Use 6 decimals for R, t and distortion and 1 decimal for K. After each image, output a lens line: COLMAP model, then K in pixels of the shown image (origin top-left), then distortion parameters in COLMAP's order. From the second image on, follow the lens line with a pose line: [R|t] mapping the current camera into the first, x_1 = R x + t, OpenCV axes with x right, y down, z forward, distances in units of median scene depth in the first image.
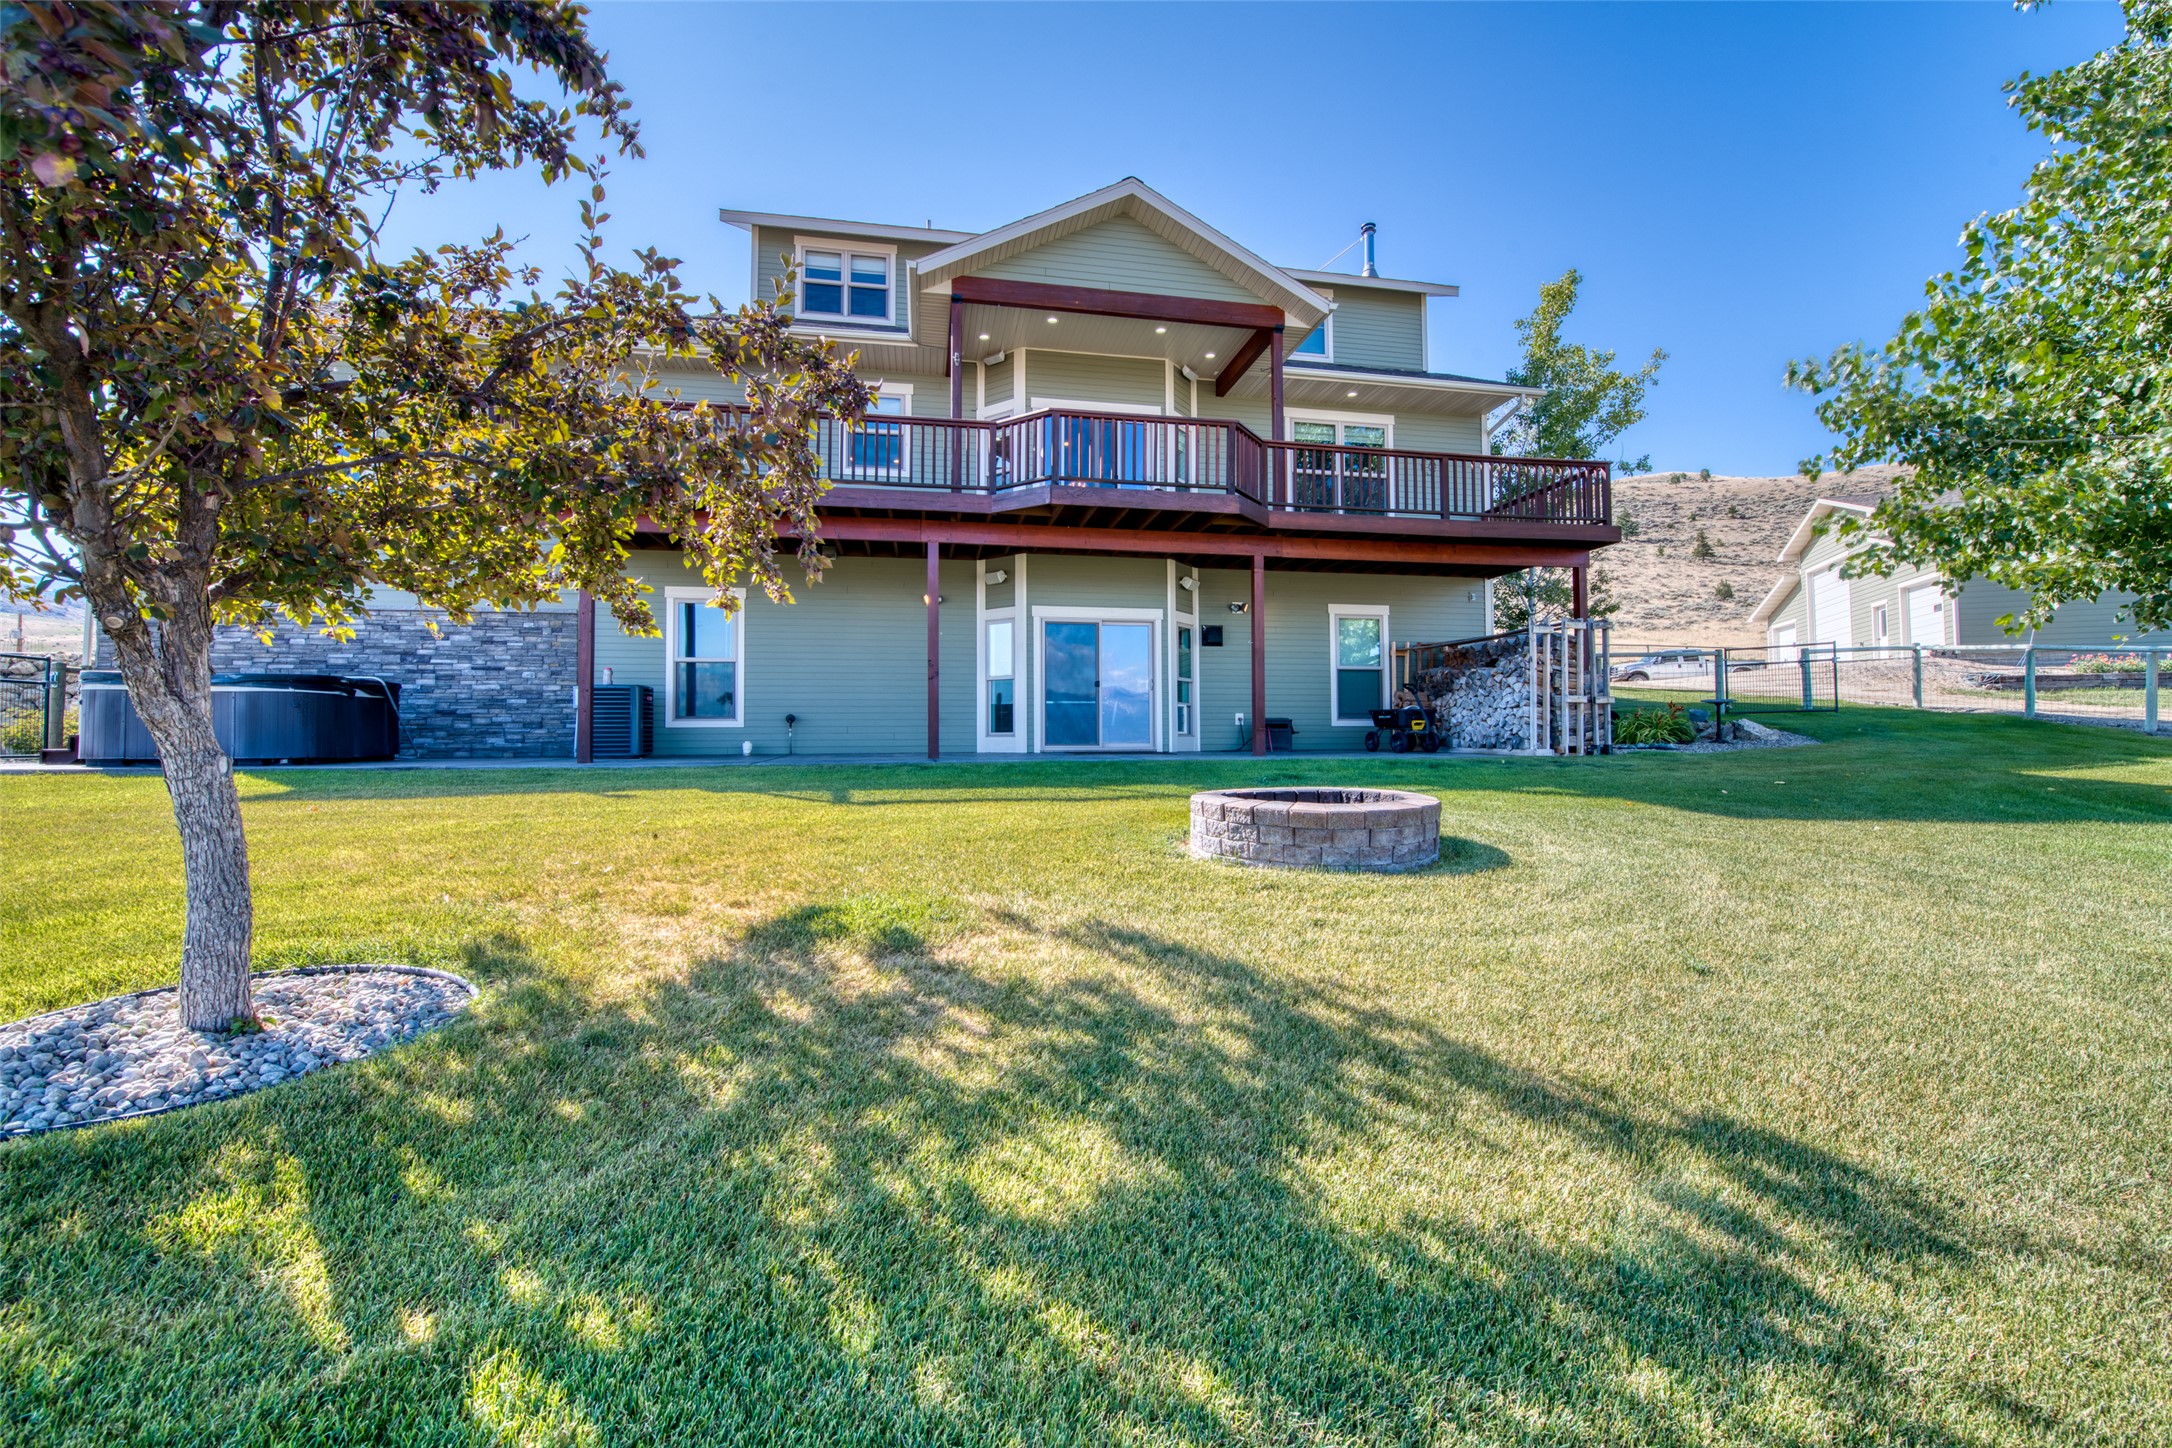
lens RADIAL K [[888.7, 0, 1097.7], [0, 888.7, 713.9], [0, 0, 1]] dist [-0.015380, -0.001169]
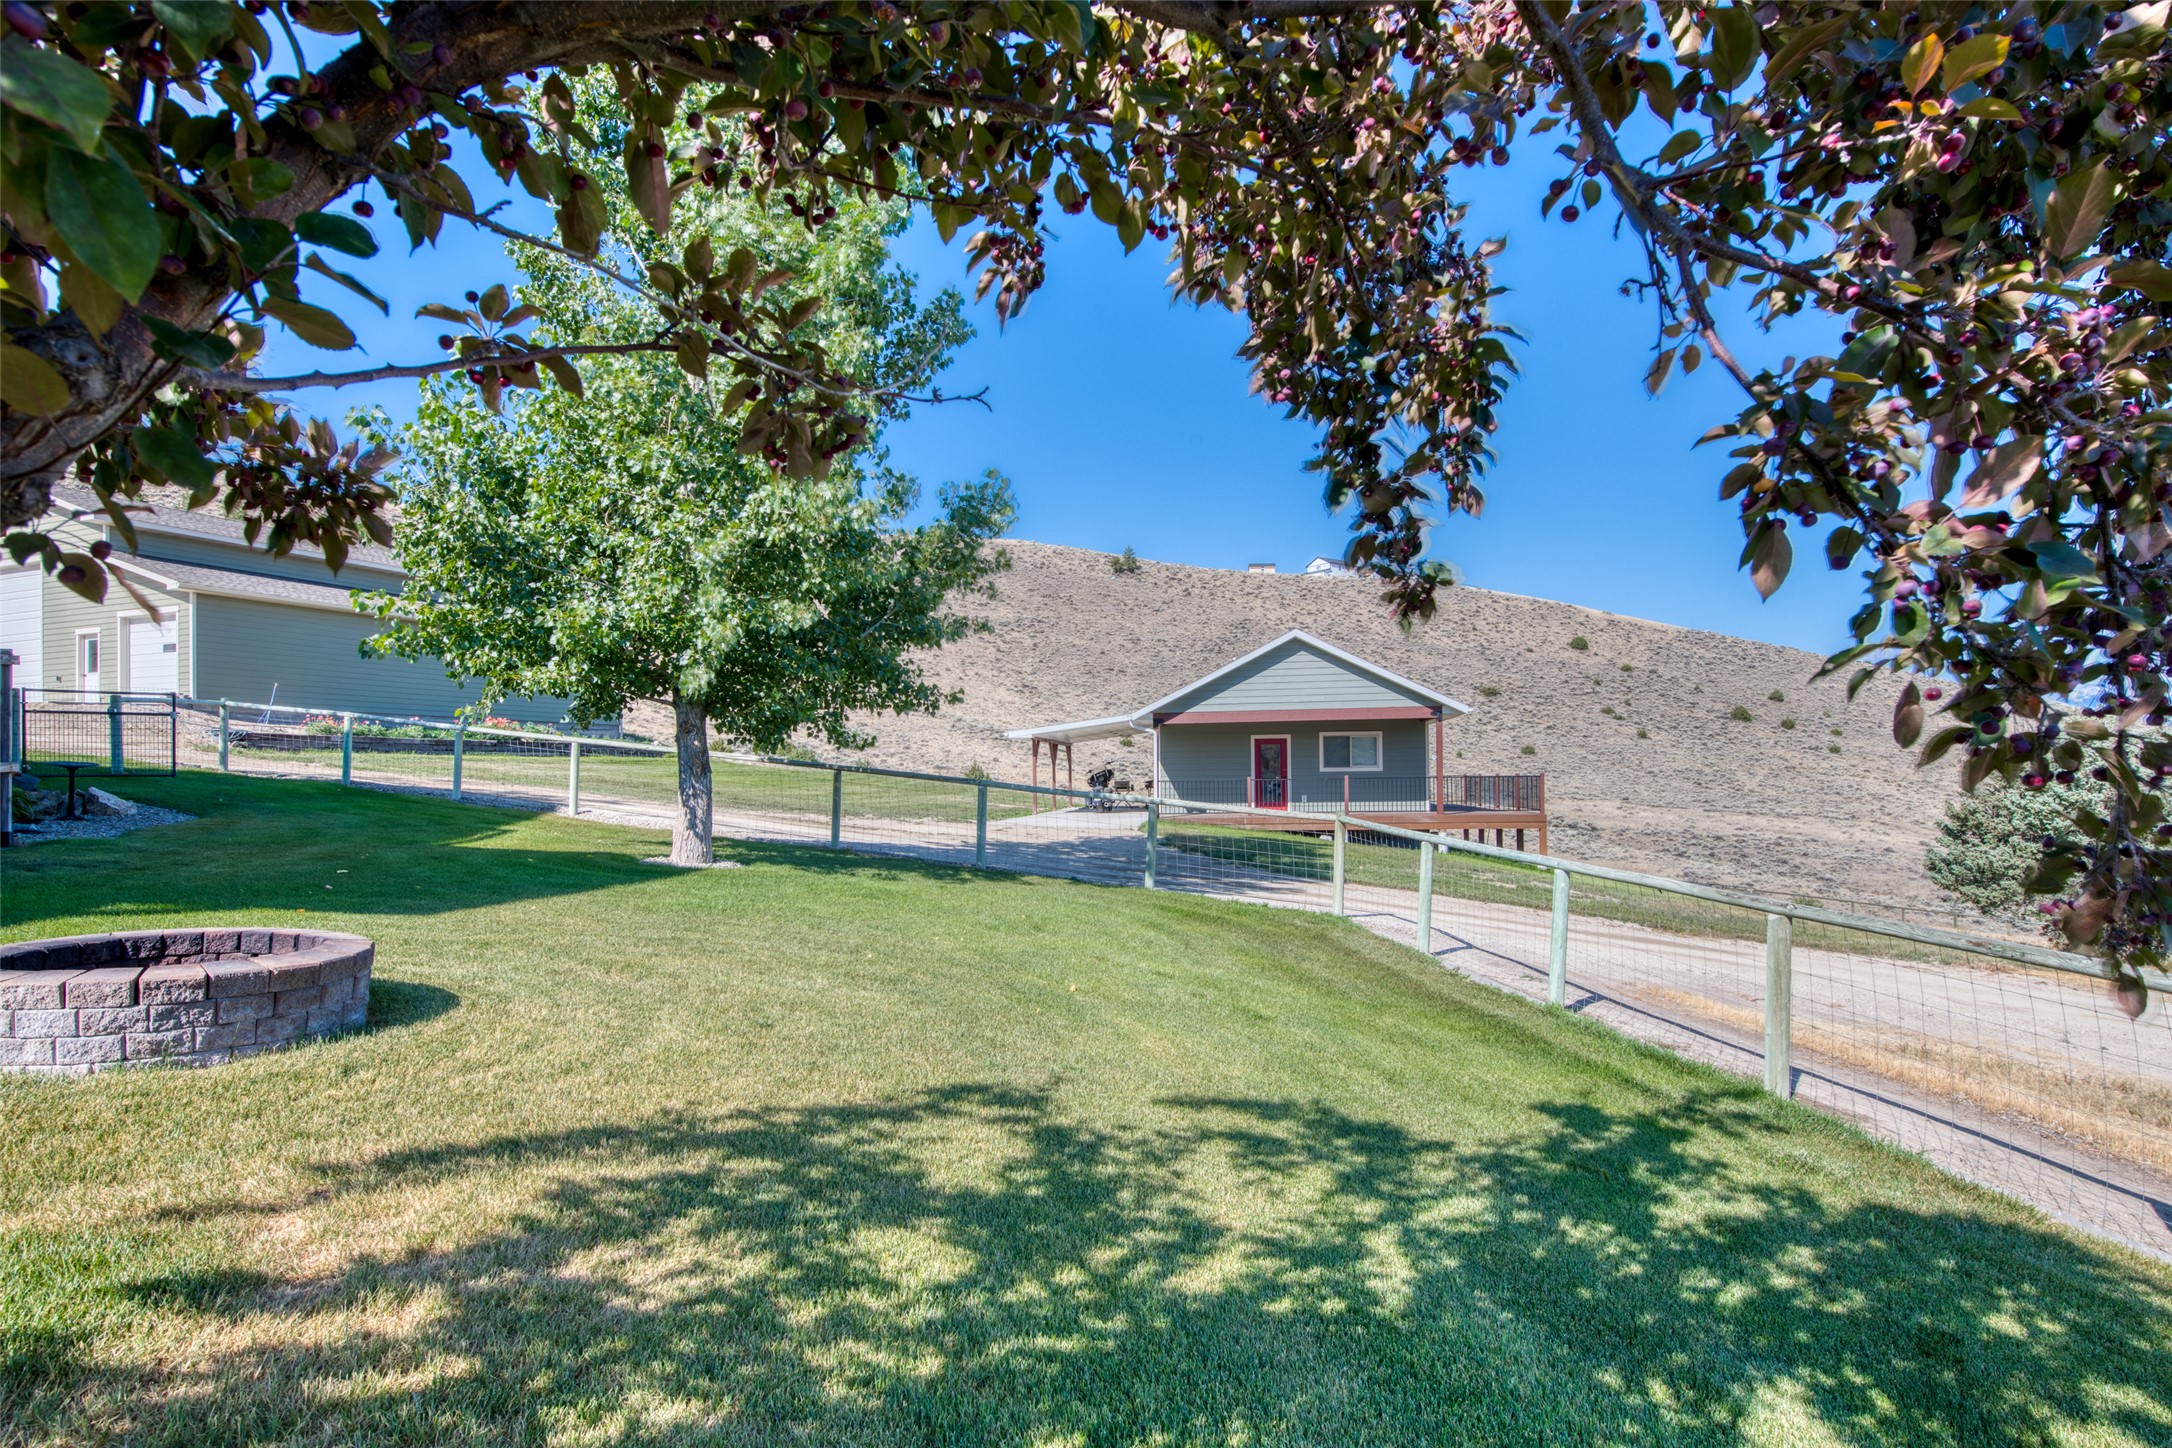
lens RADIAL K [[1119.0, 0, 1094.6], [0, 1119.0, 731.6], [0, 0, 1]] dist [0.001659, -0.000115]
pose [[0.025405, 0.048702, 0.998490, -1.153809], [-0.026086, 0.998505, -0.048039, -0.098077], [-0.999337, -0.024826, 0.026637, 0.520381]]
